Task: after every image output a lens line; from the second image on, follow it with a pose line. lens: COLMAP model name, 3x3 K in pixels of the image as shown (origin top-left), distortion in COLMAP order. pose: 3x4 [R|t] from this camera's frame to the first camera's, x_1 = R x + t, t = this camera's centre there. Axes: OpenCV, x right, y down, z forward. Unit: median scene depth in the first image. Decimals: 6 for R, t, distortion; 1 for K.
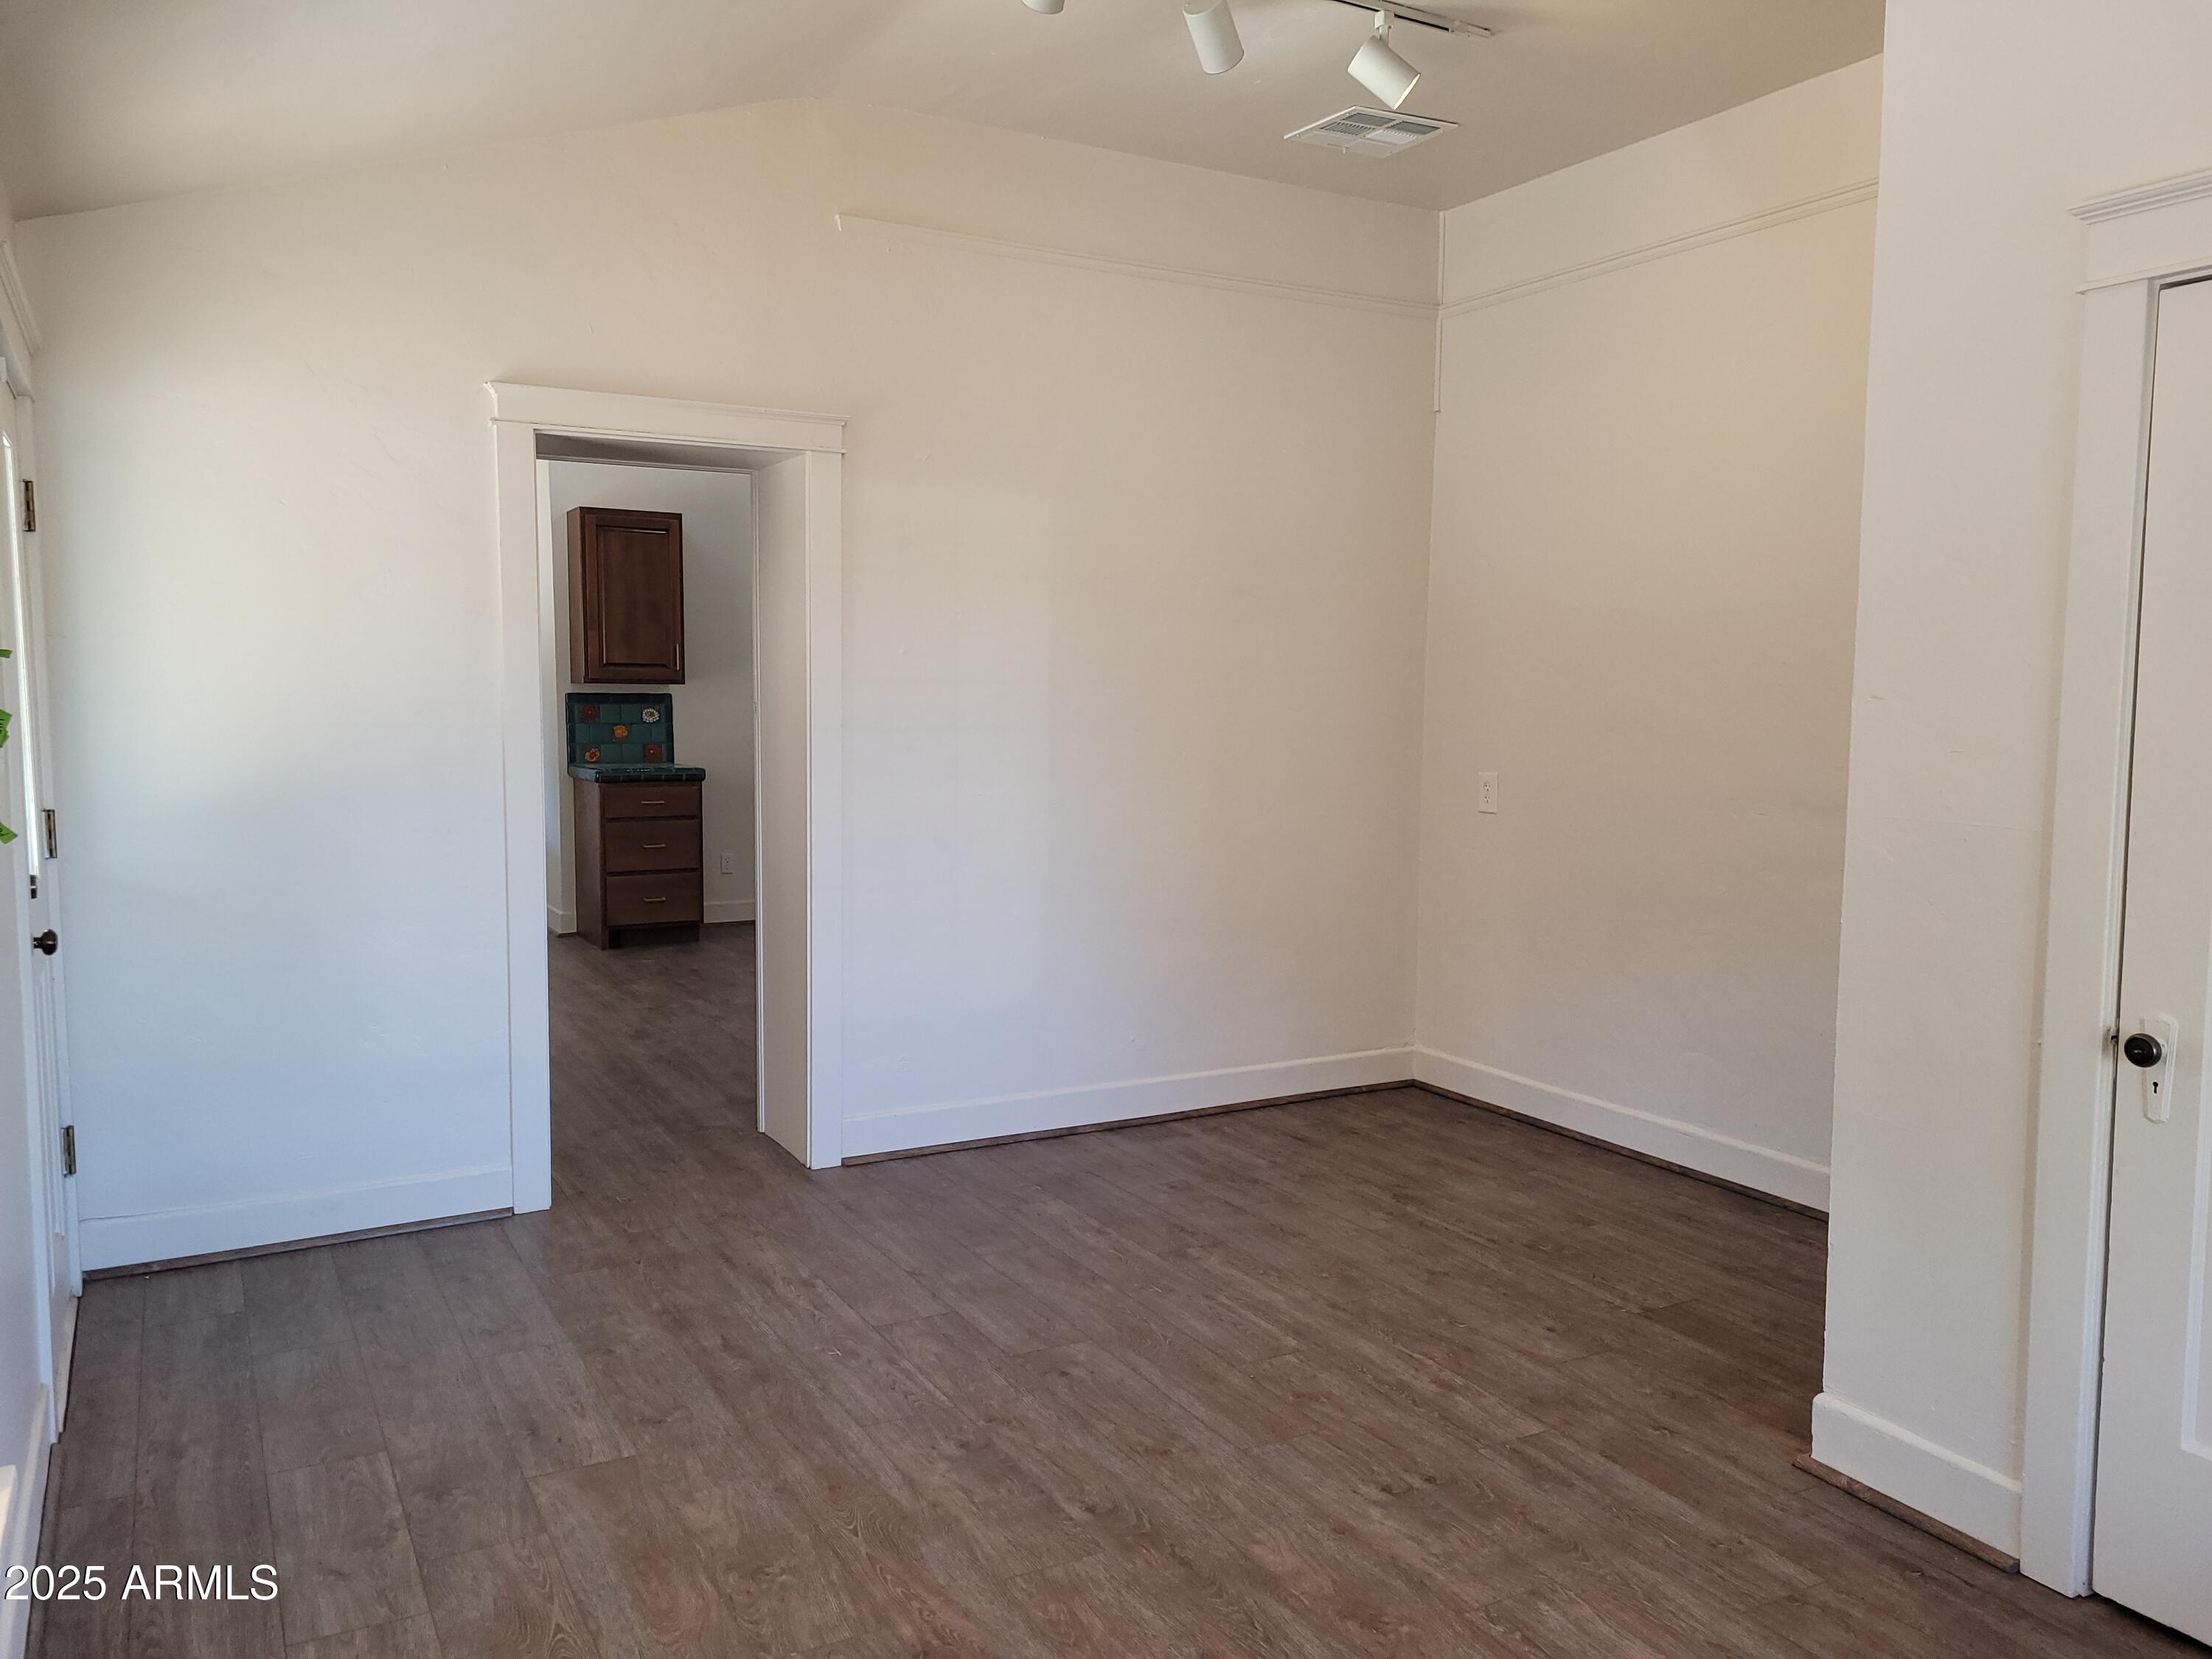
lens RADIAL K [[1662.5, 0, 1110.2], [0, 1662.5, 830.6], [0, 0, 1]] dist [0.044037, -0.024085]
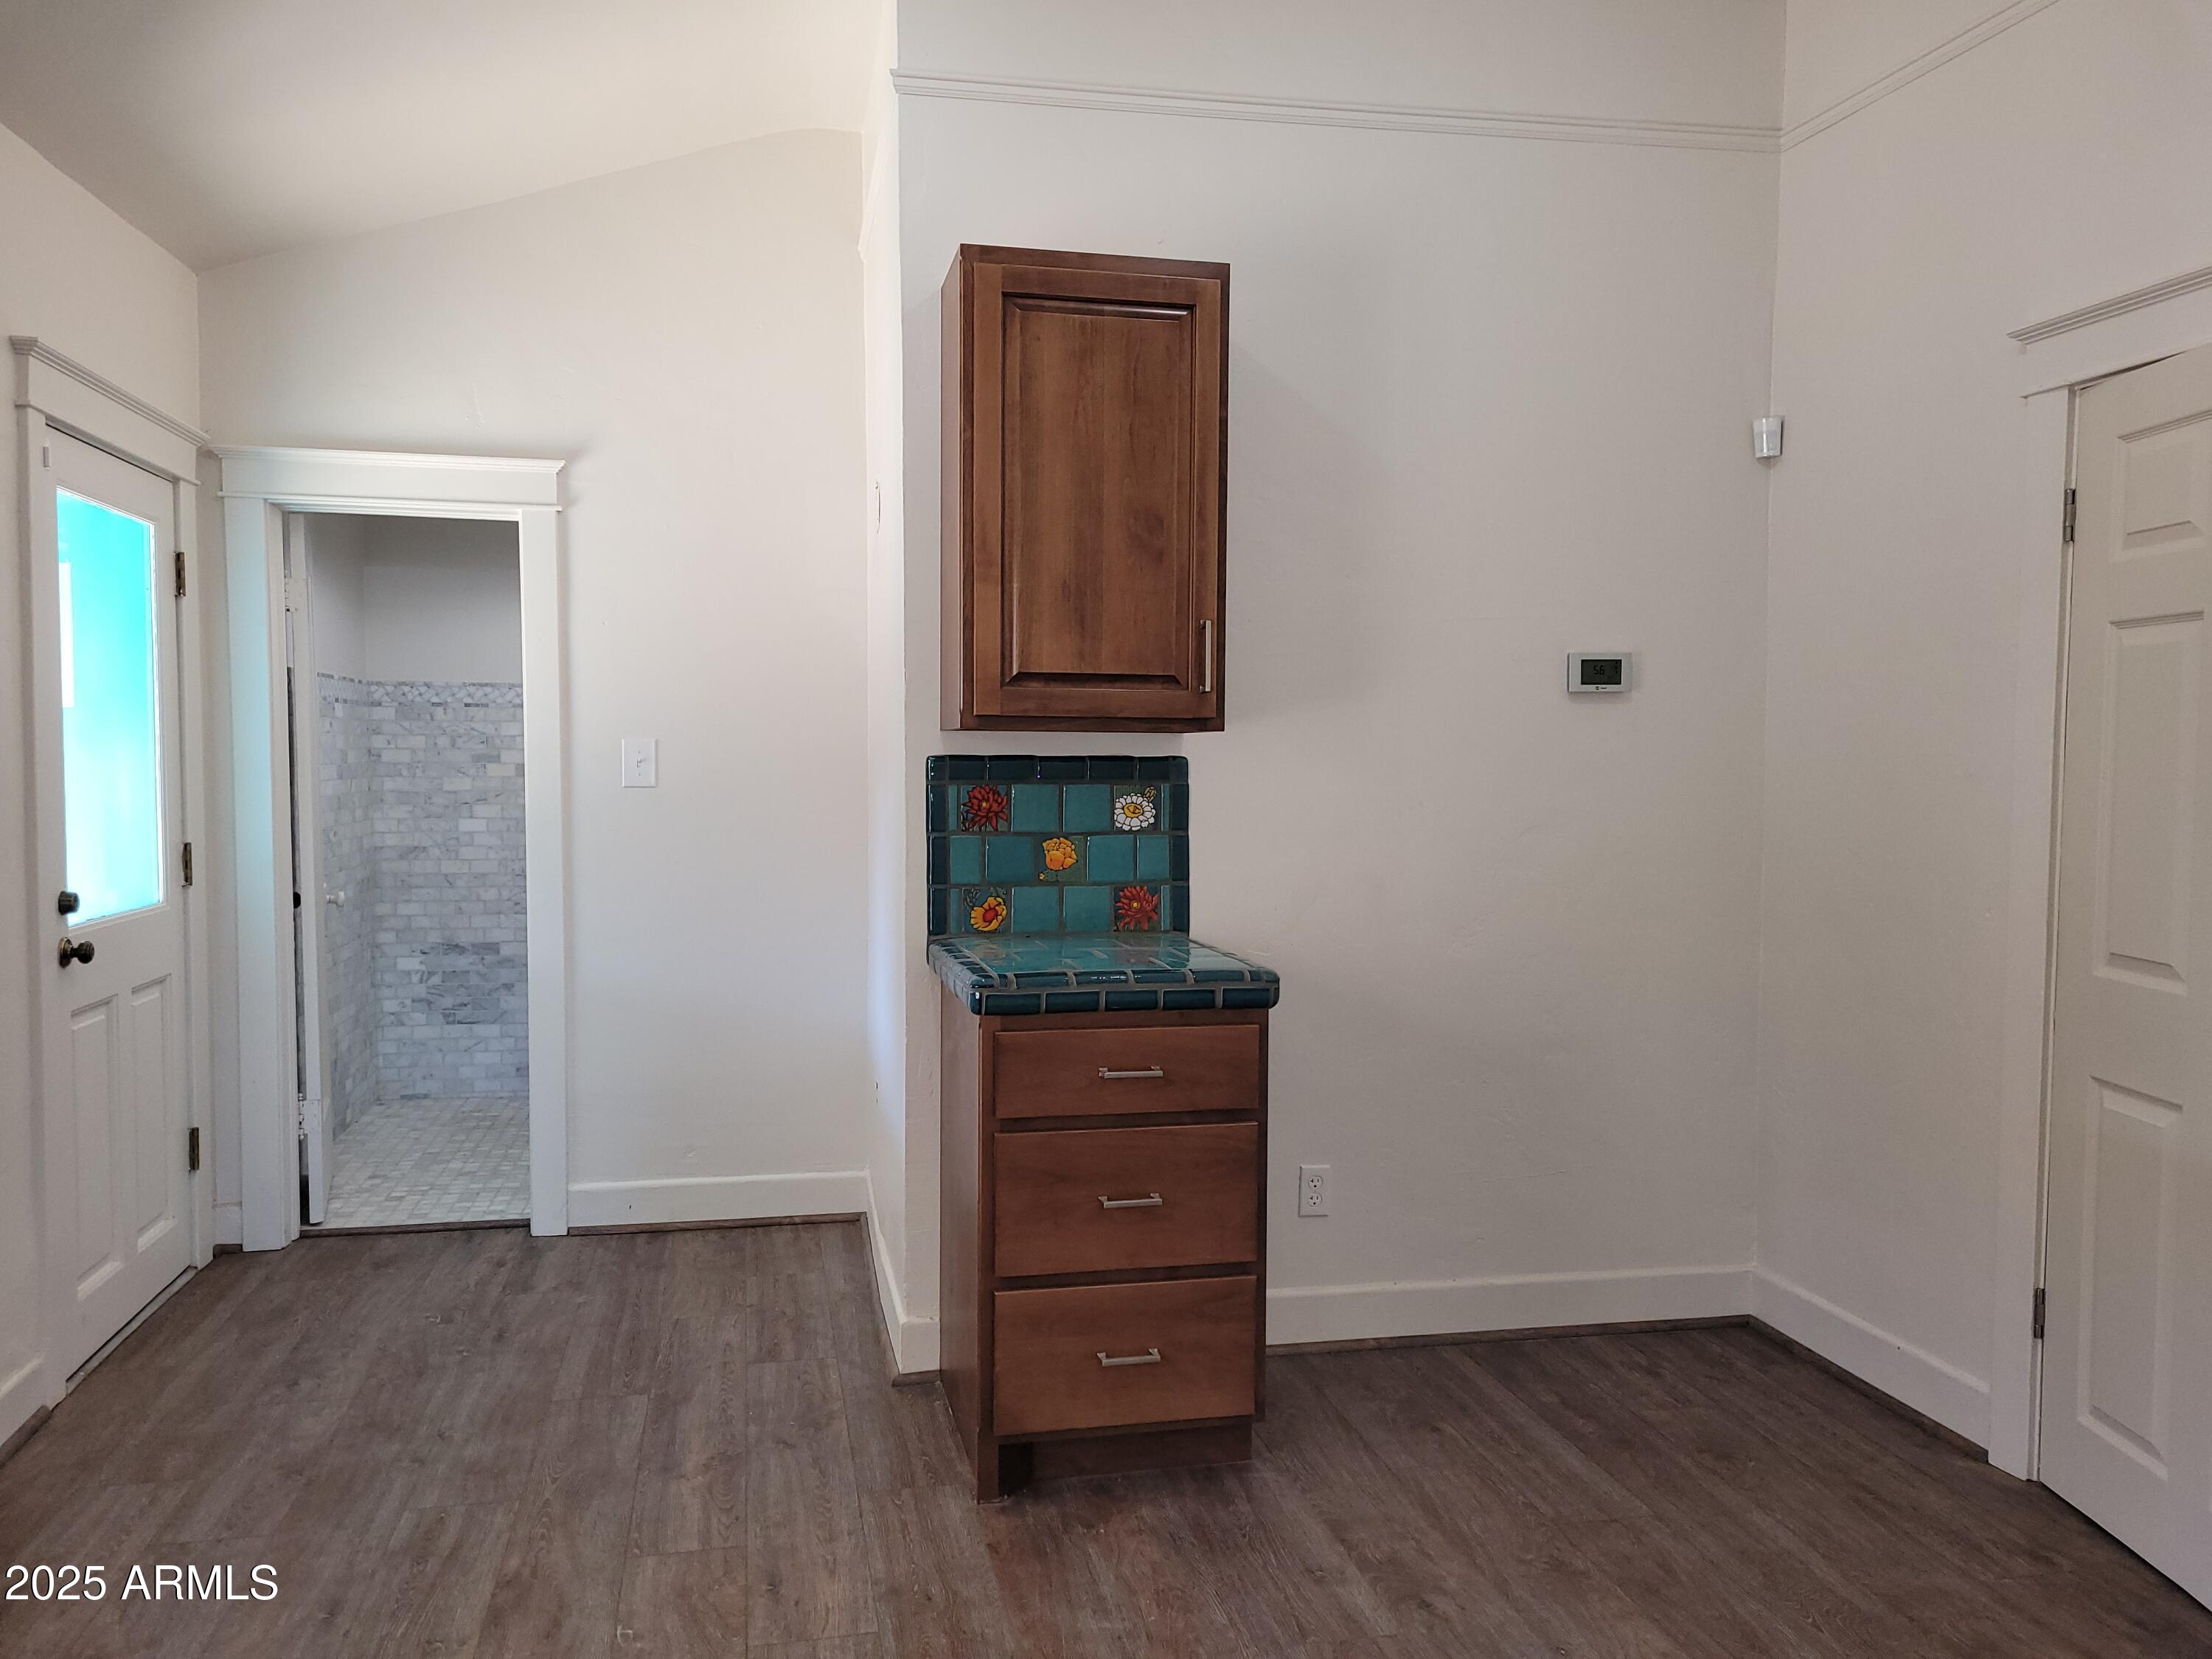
lens RADIAL K [[1662.5, 0, 1094.0], [0, 1662.5, 835.2], [0, 0, 1]] dist [0.044037, -0.024085]
pose [[0.953811, 0.015672, -0.299999, -0.177215], [-0.027136, 0.999051, -0.034082, -0.053155], [0.299180, 0.040649, 0.953330, 0.661907]]
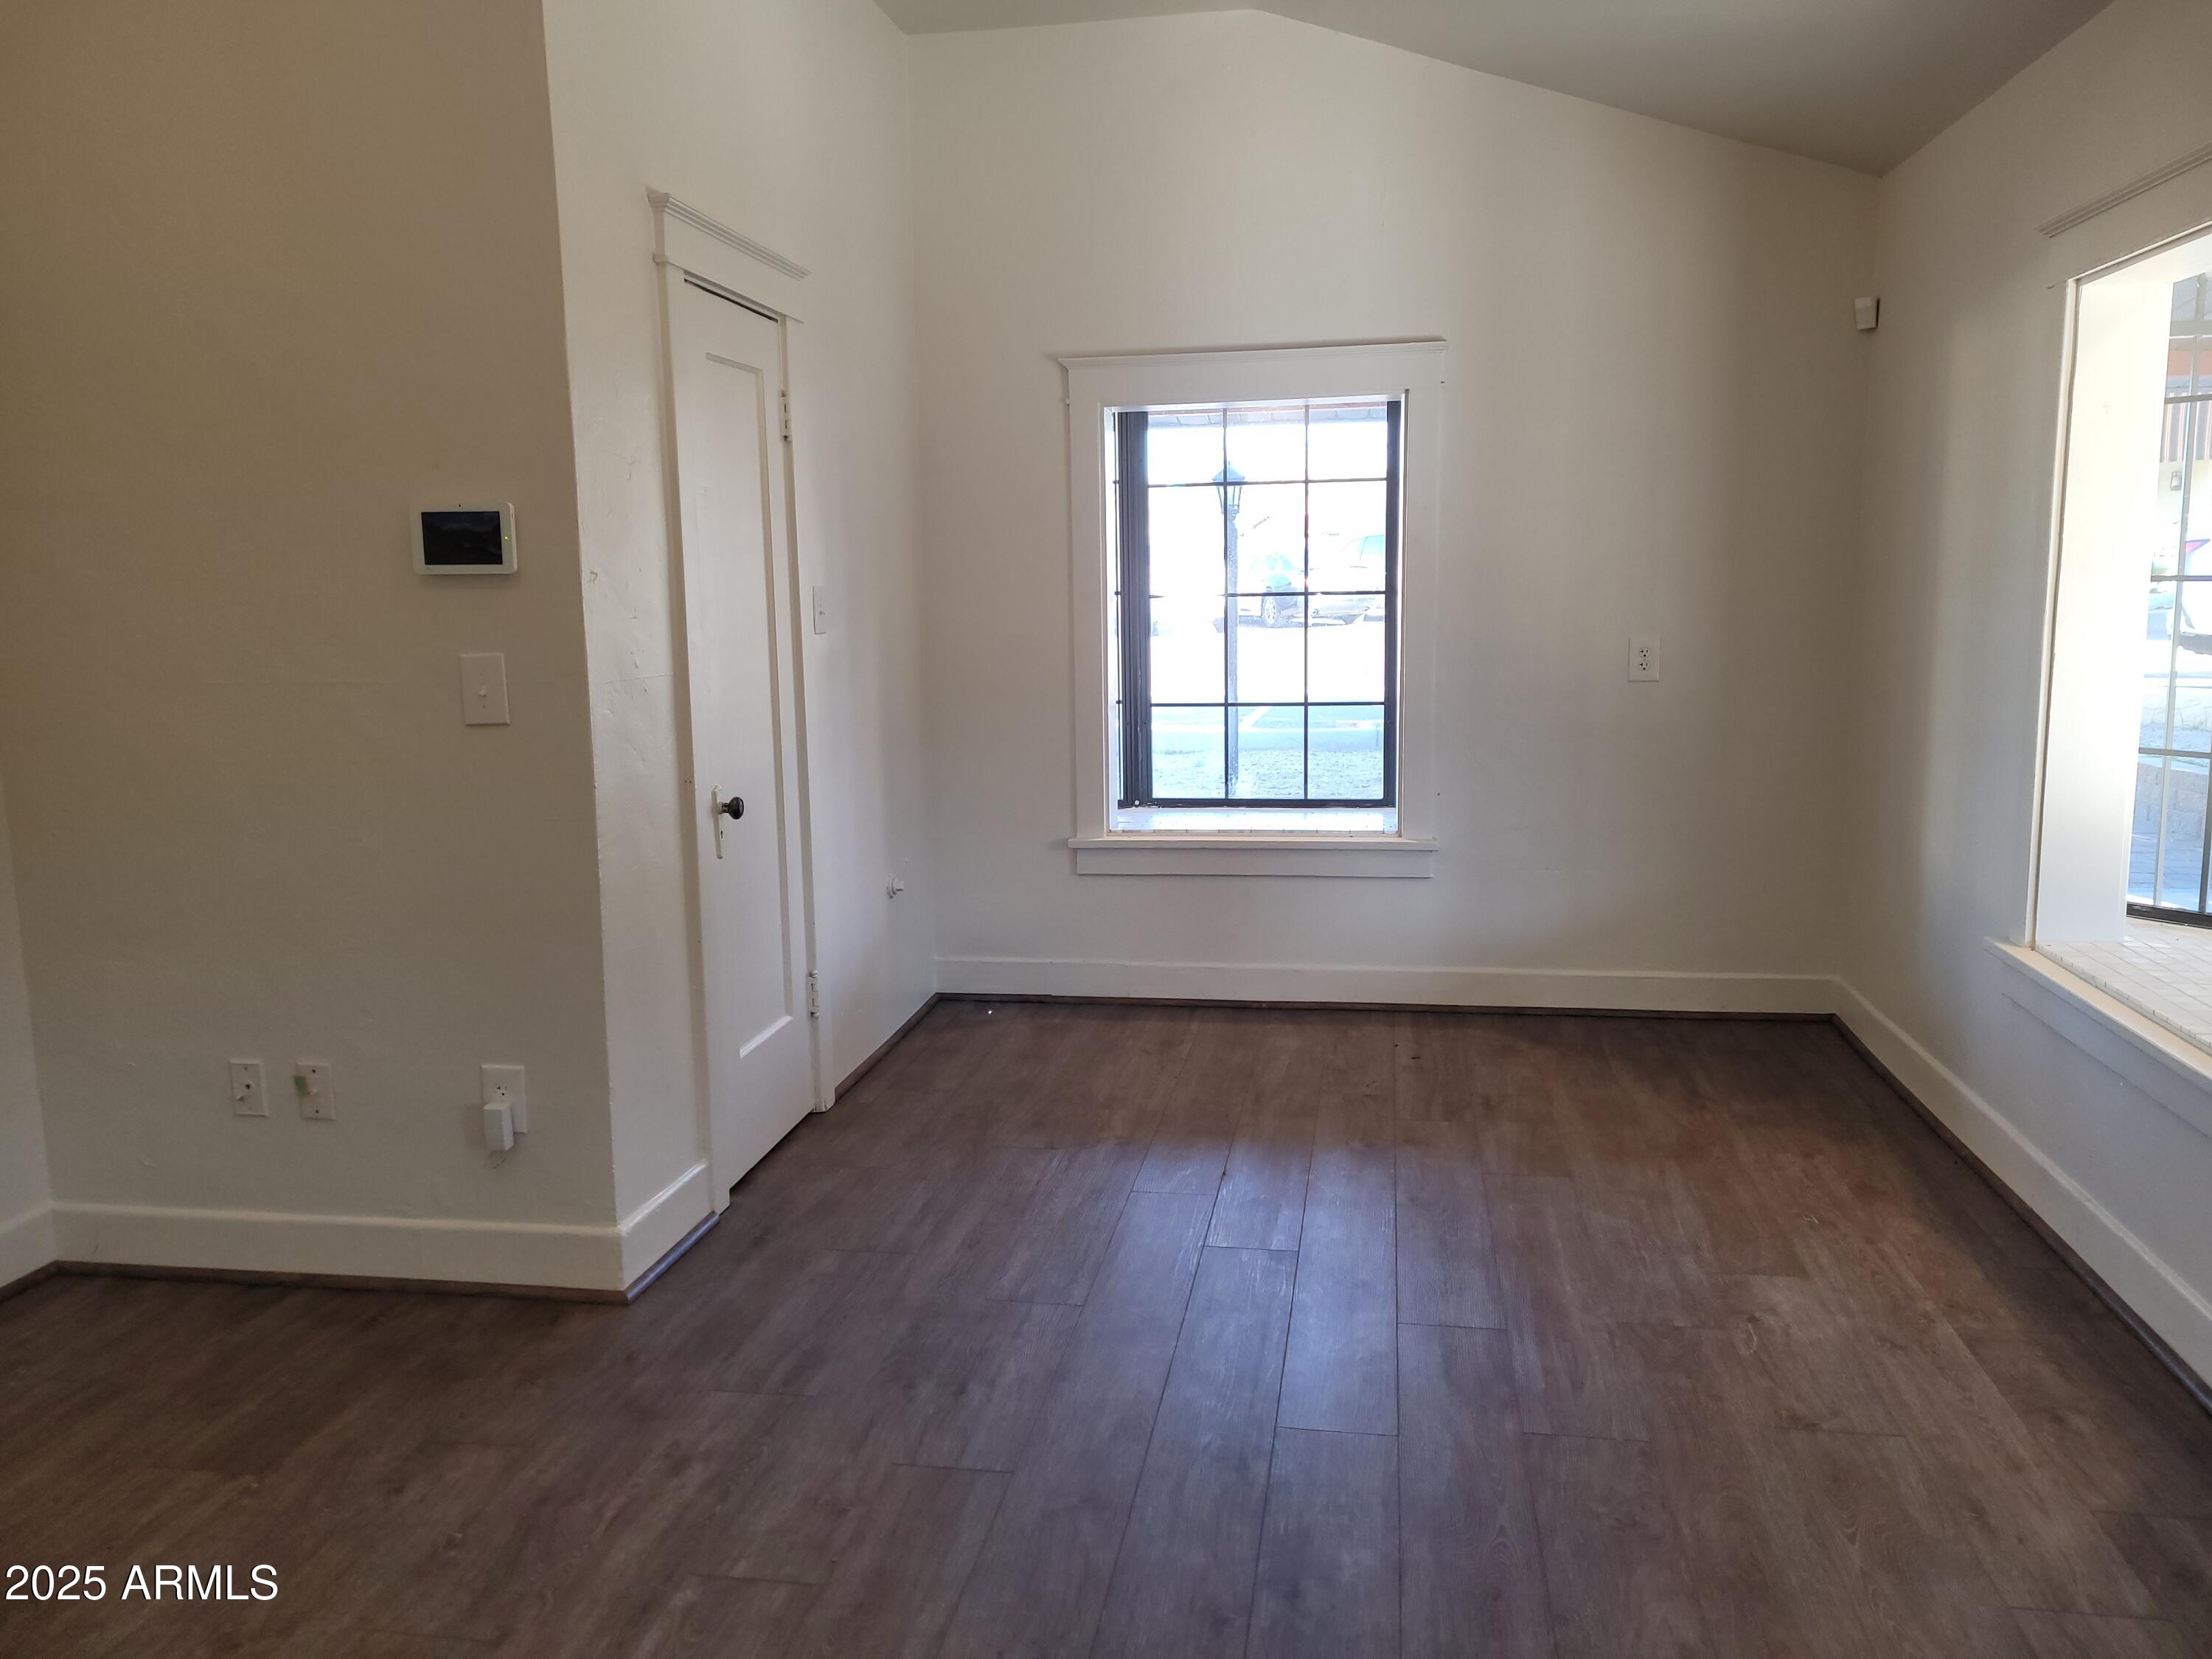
lens RADIAL K [[1662.5, 0, 1094.1], [0, 1662.5, 812.8], [0, 0, 1]] dist [0.044037, -0.024085]
pose [[-0.775715, -0.085326, 0.625288, -0.335773], [0.067368, 0.973960, 0.216480, -0.097734], [-0.627477, 0.210052, -0.749767, 1.144568]]
